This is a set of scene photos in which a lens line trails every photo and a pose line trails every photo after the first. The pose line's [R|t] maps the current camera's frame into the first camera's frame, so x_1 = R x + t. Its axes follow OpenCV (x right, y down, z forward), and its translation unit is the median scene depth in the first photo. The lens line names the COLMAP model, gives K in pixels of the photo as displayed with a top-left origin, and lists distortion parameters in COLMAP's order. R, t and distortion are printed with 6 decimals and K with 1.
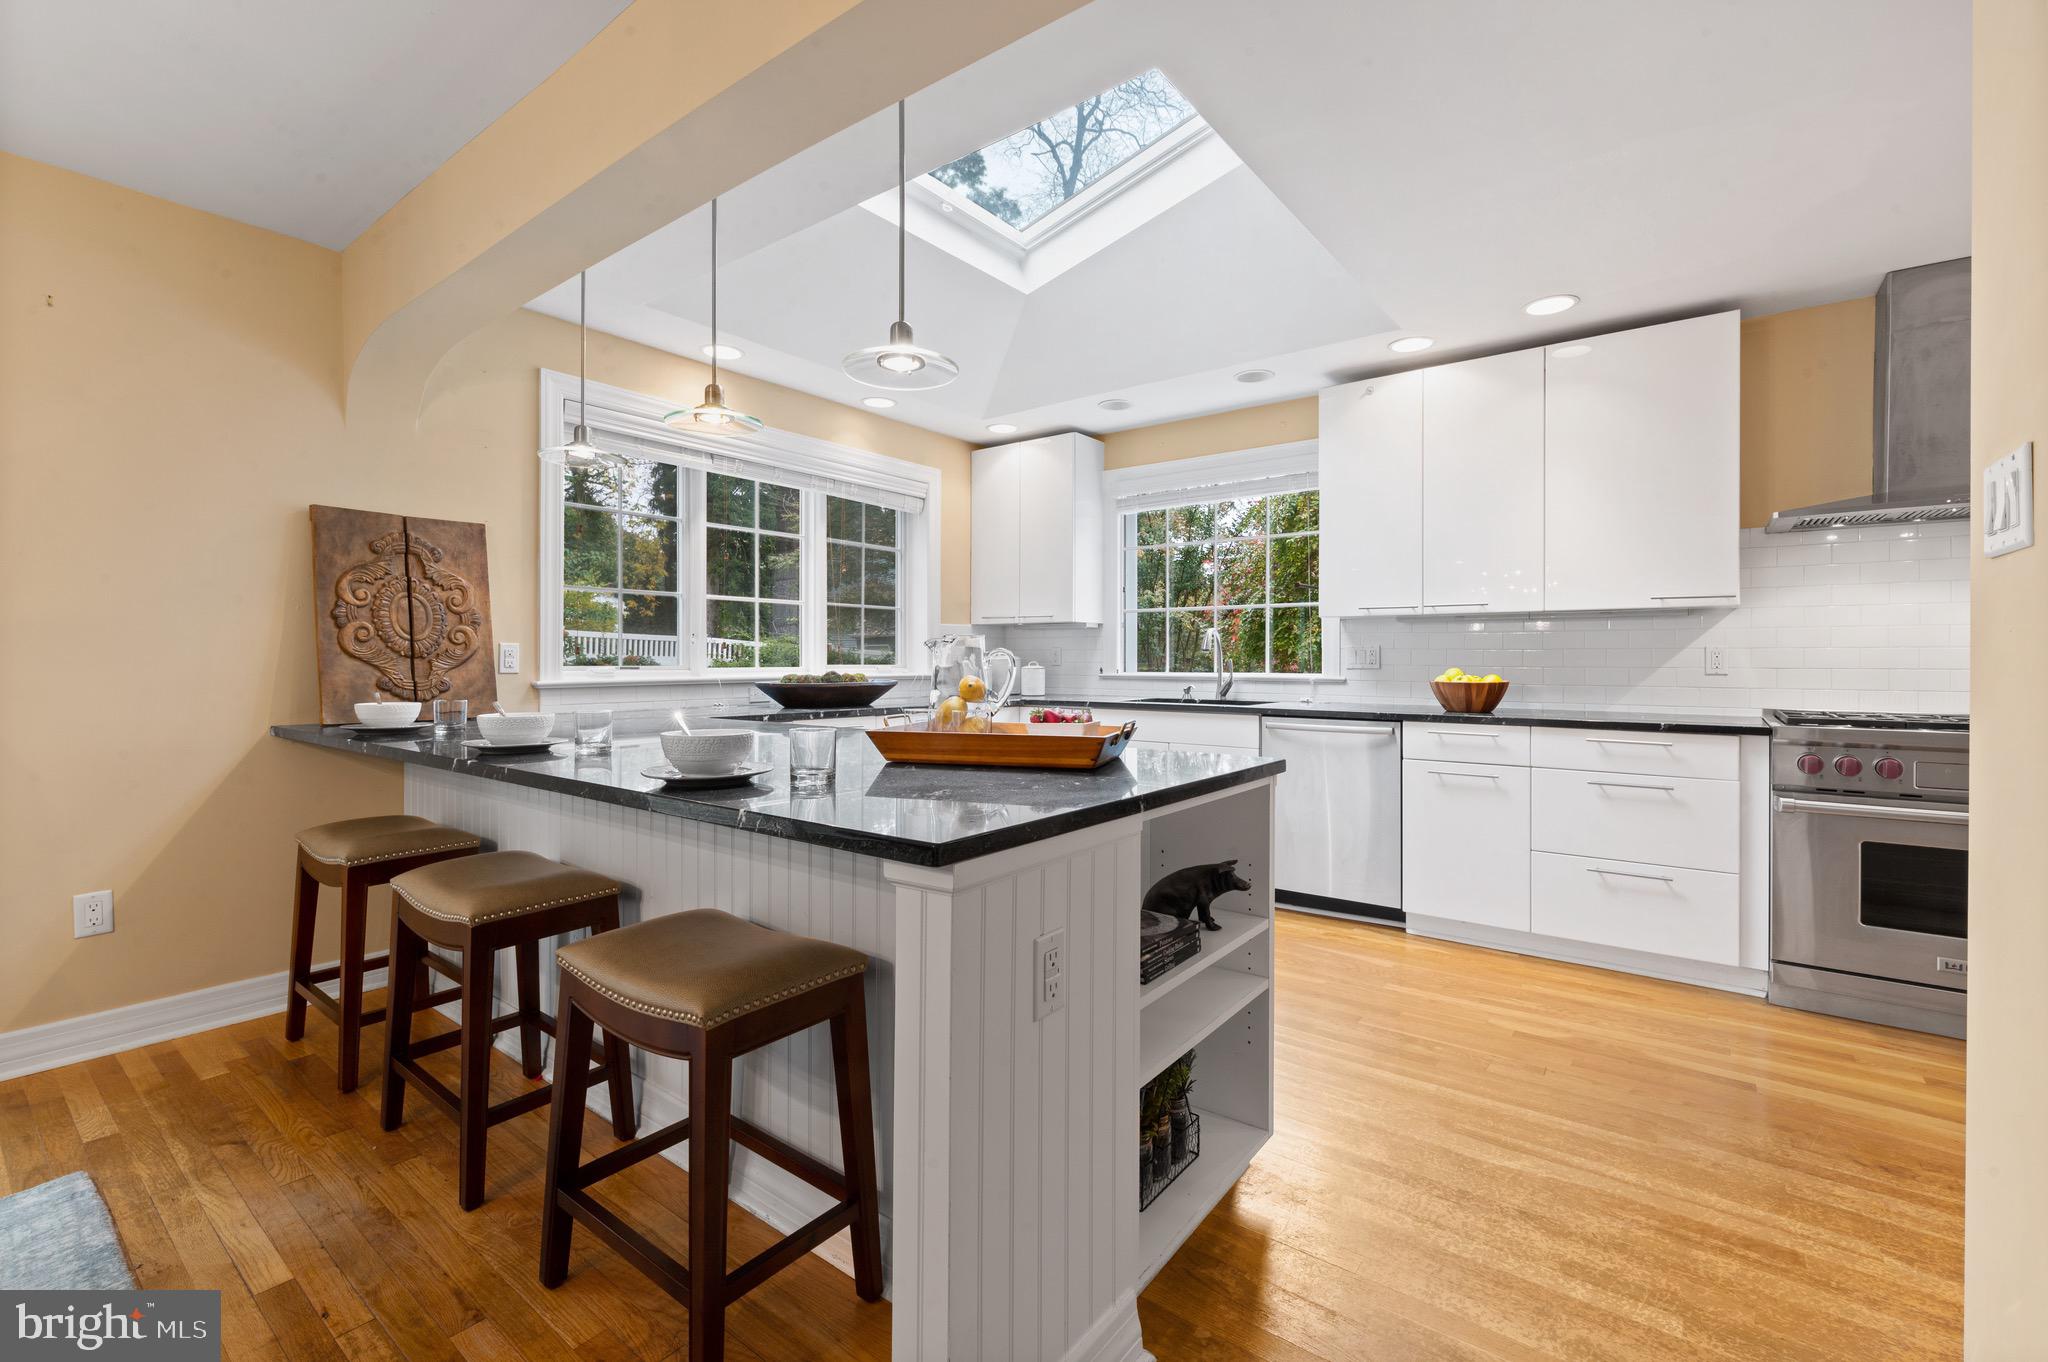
lens RADIAL K [[876.7, 0, 1030.7], [0, 876.7, 658.0], [0, 0, 1]] dist [0.011652, -0.004220]
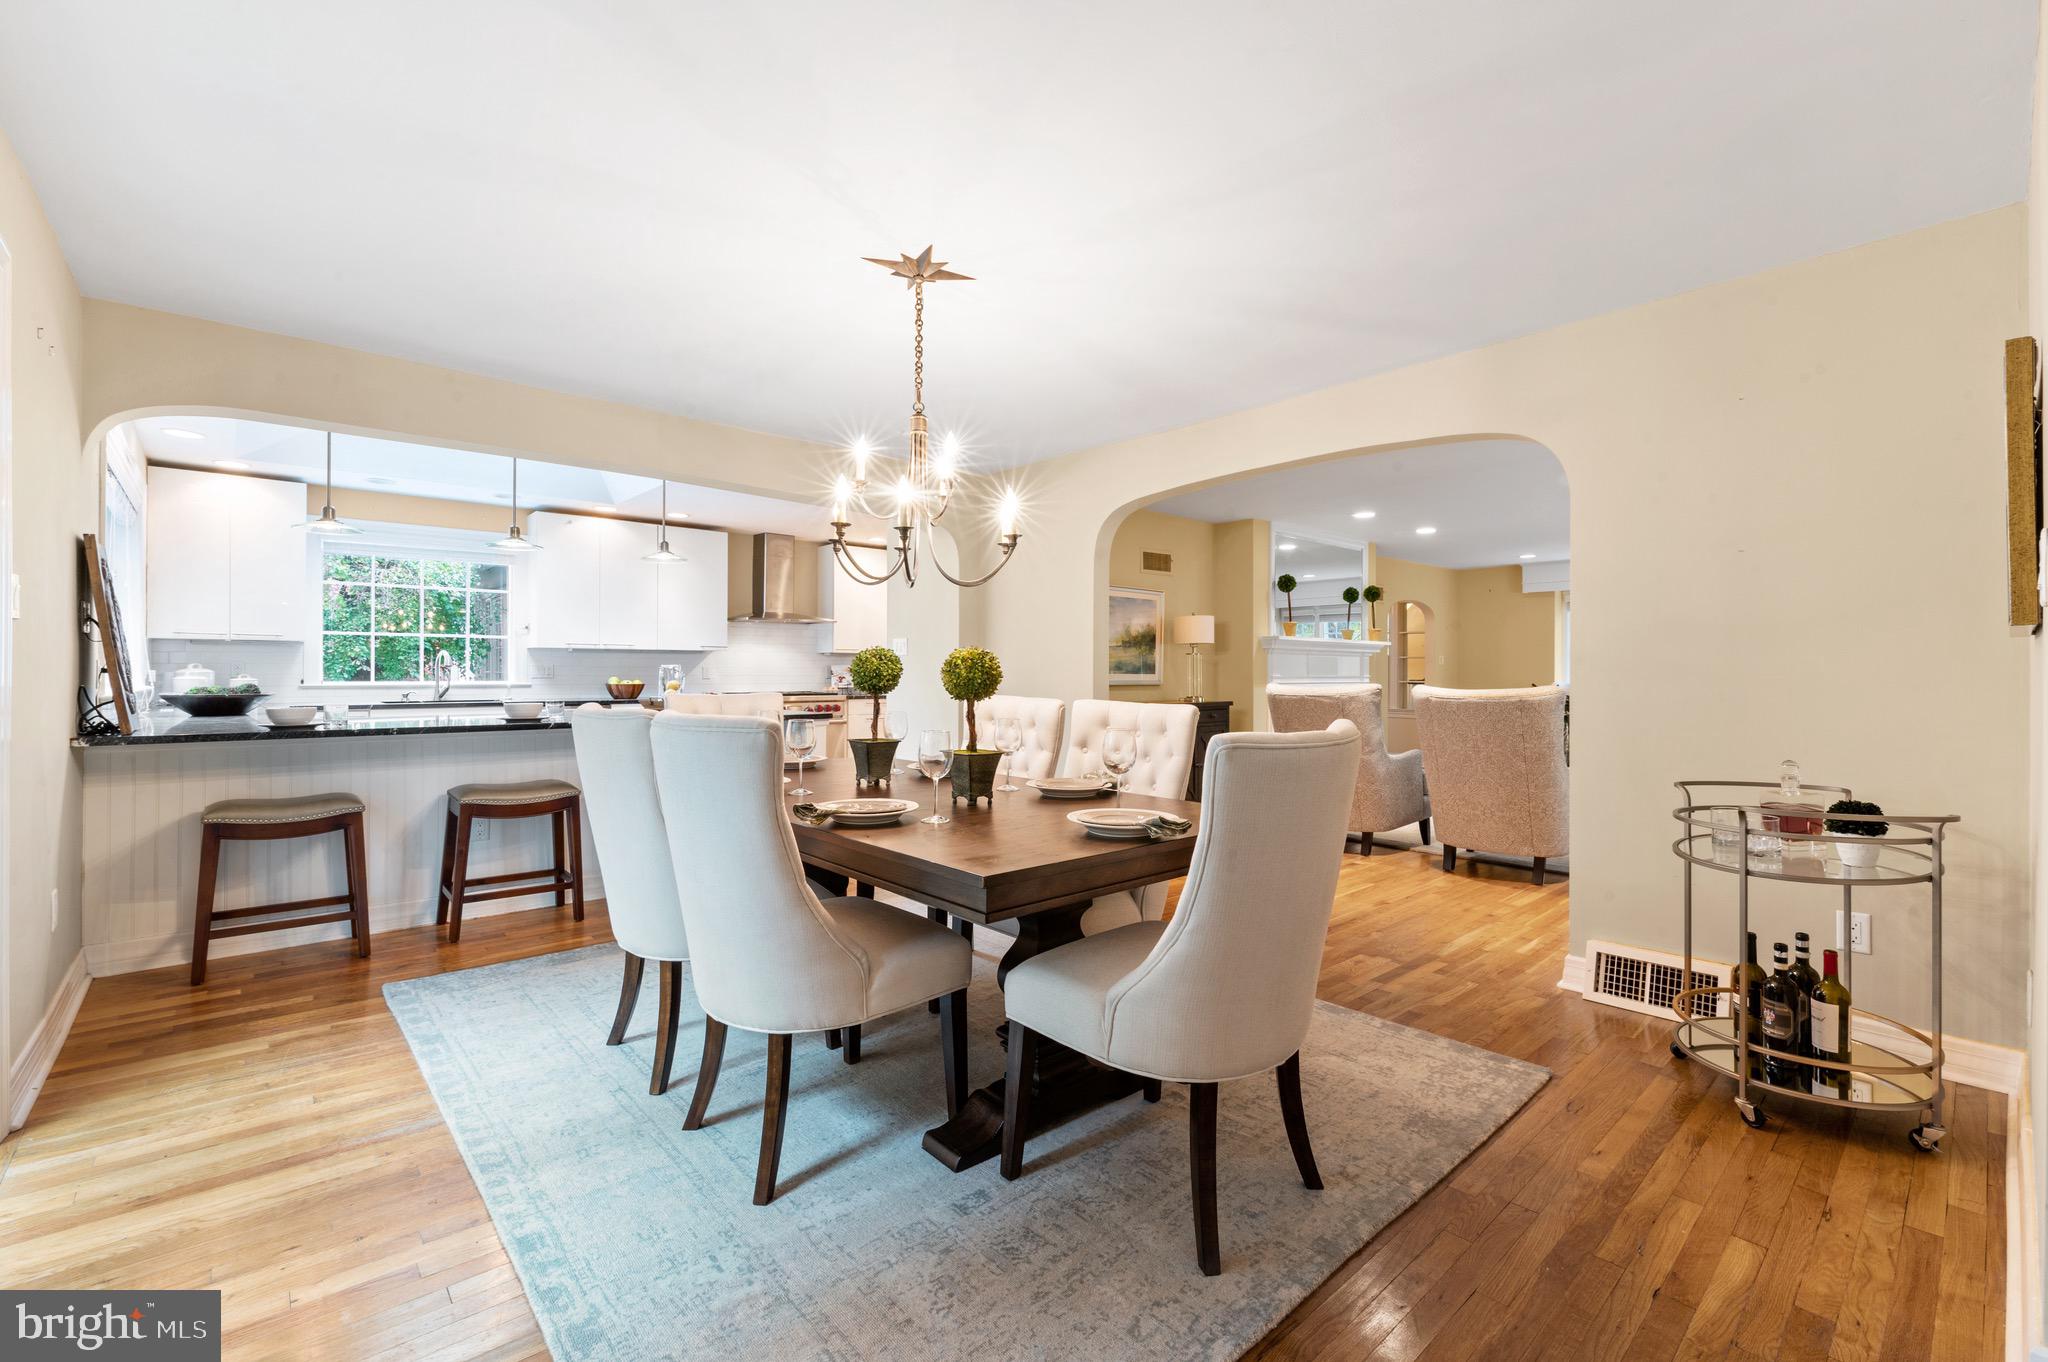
lens RADIAL K [[876.7, 0, 1013.1], [0, 876.7, 674.9], [0, 0, 1]] dist [0.011652, -0.004220]
pose [[0.199361, -0.003271, 0.979921, -1.531251], [-0.004408, 0.999981, 0.004234, -0.006301], [-0.979916, -0.005164, 0.199342, -0.300337]]
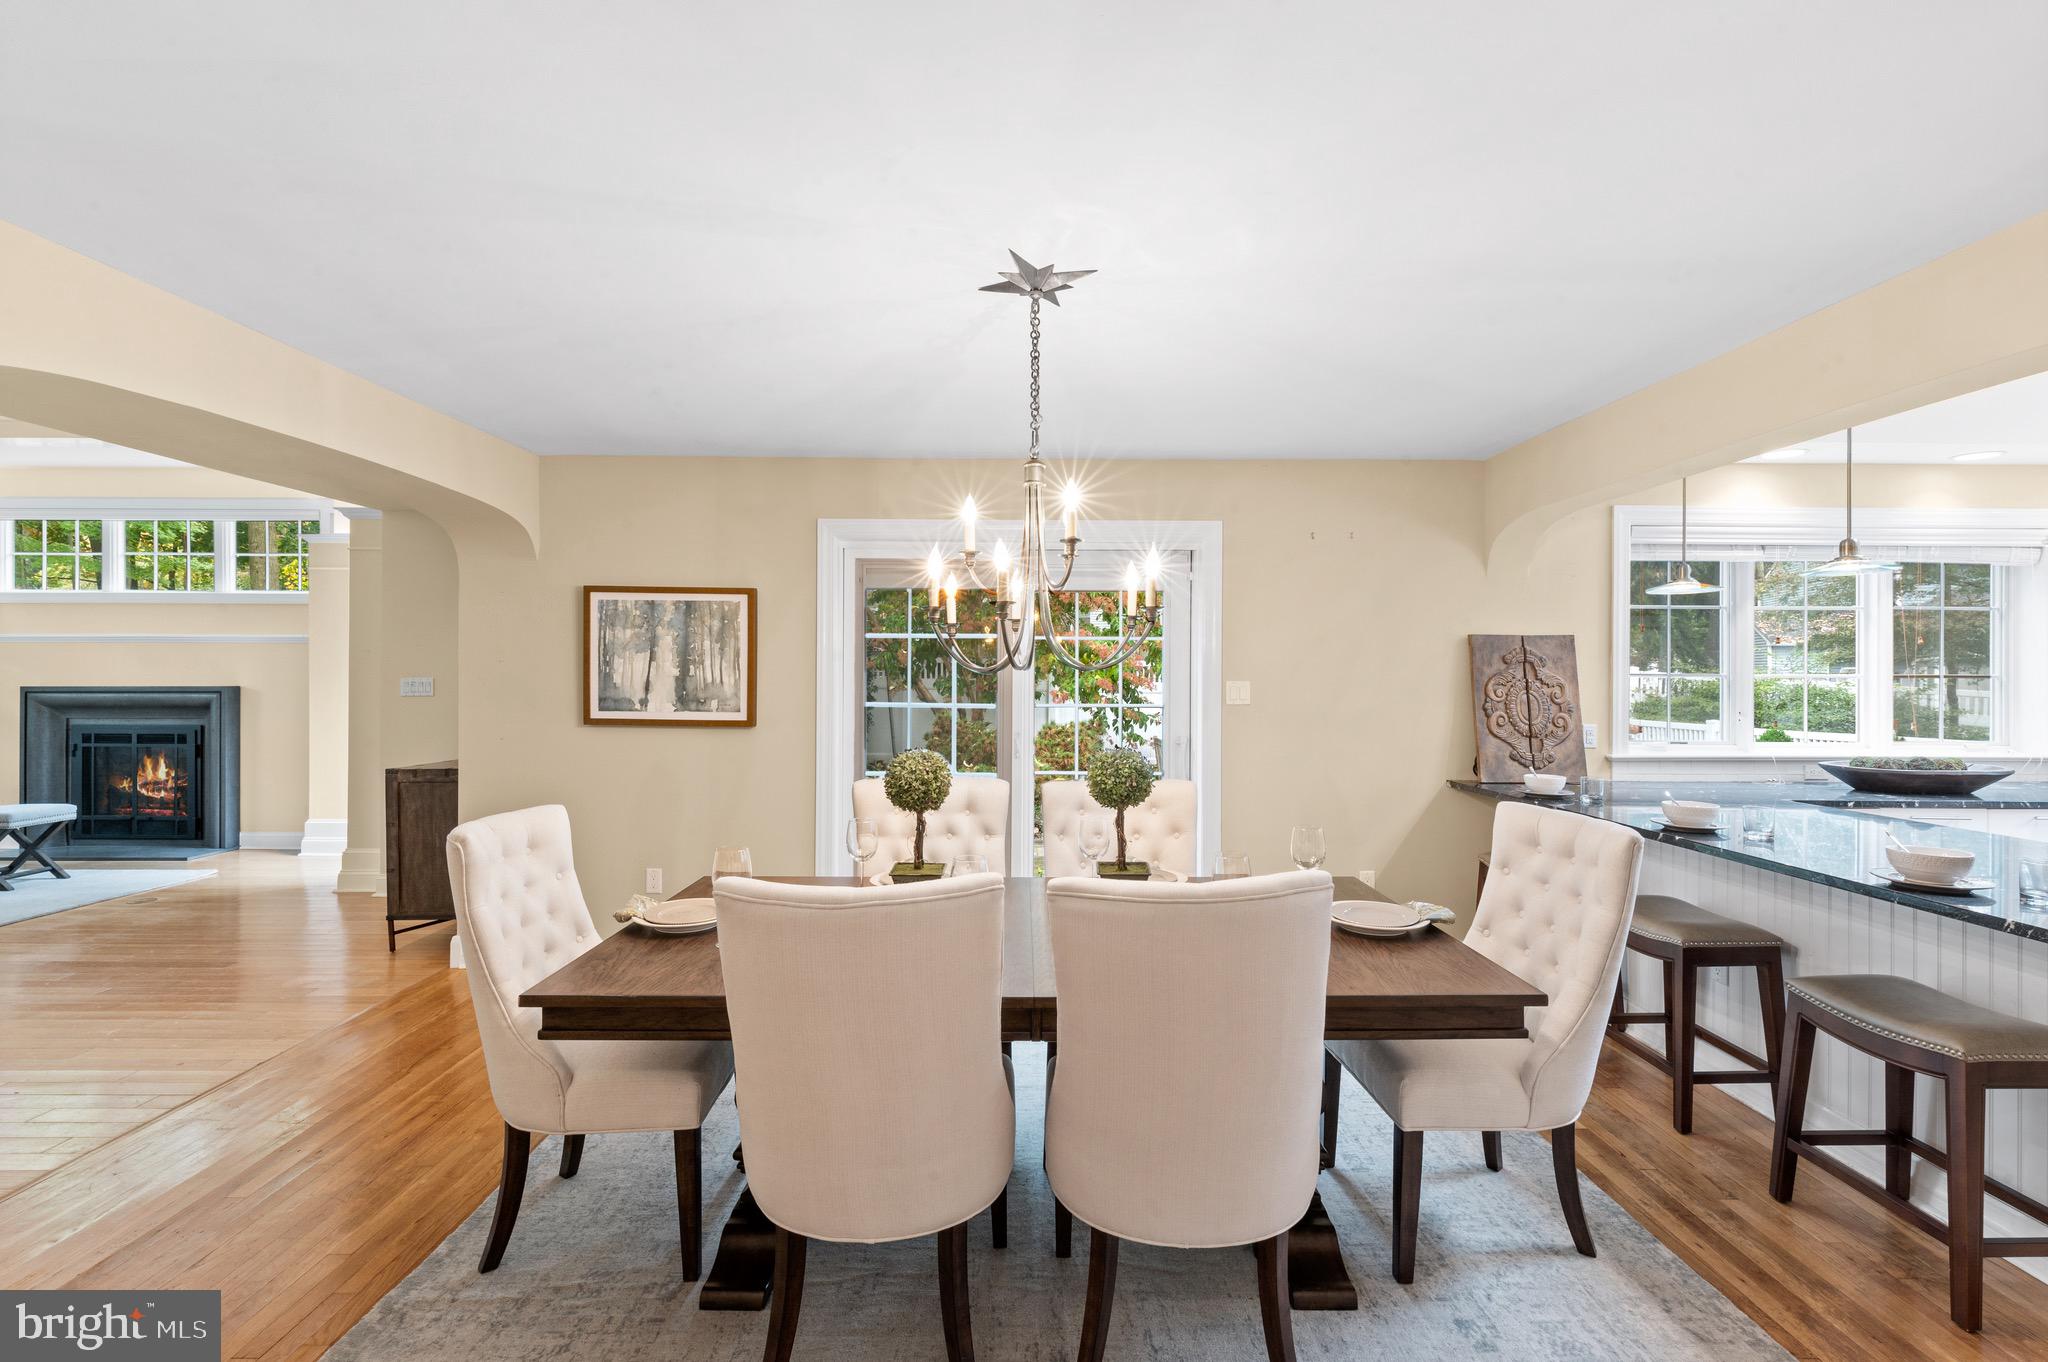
lens RADIAL K [[876.7, 0, 1058.4], [0, 876.7, 675.6], [0, 0, 1]] dist [0.011652, -0.004220]
pose [[0.612770, -0.002720, -0.790257, -0.053333], [-0.003124, 0.999978, -0.005865, -0.086621], [0.790255, 0.006063, 0.612748, -0.451037]]
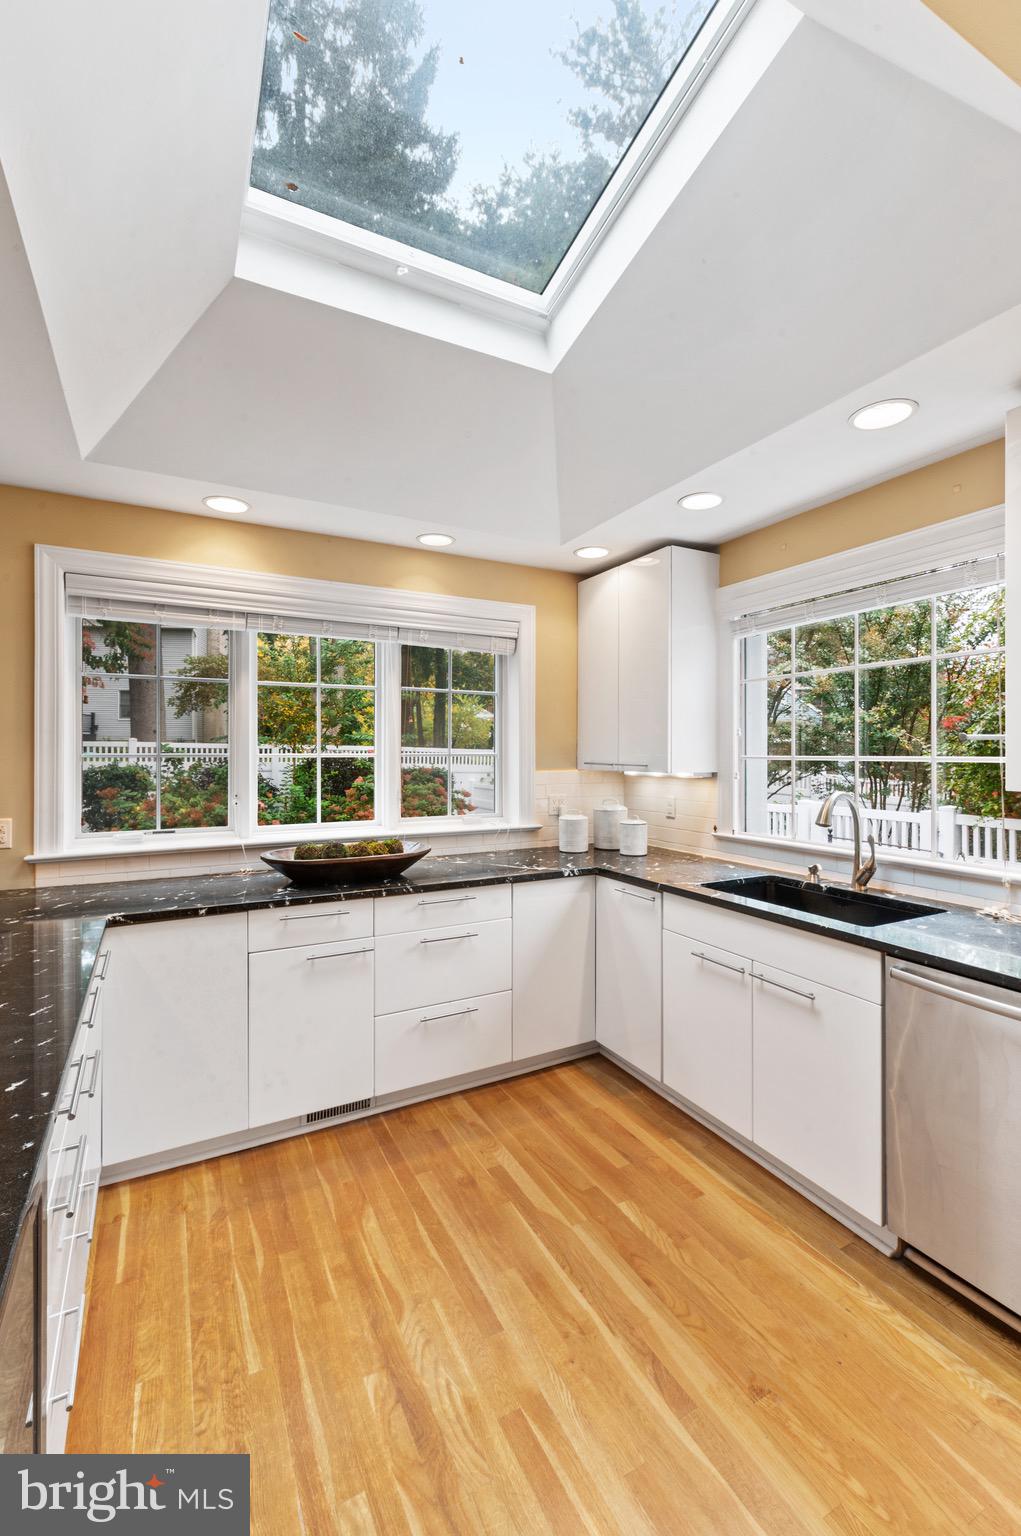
lens RADIAL K [[657.5, 0, 524.1], [0, 657.5, 757.6], [0, 0, 1]] dist [0.011652, -0.004220]
pose [[0.909055, -0.004225, -0.416655, 0.300451], [0.003816, 0.999991, -0.001816, -0.091845], [0.416659, 0.000061, 0.909063, 0.614651]]
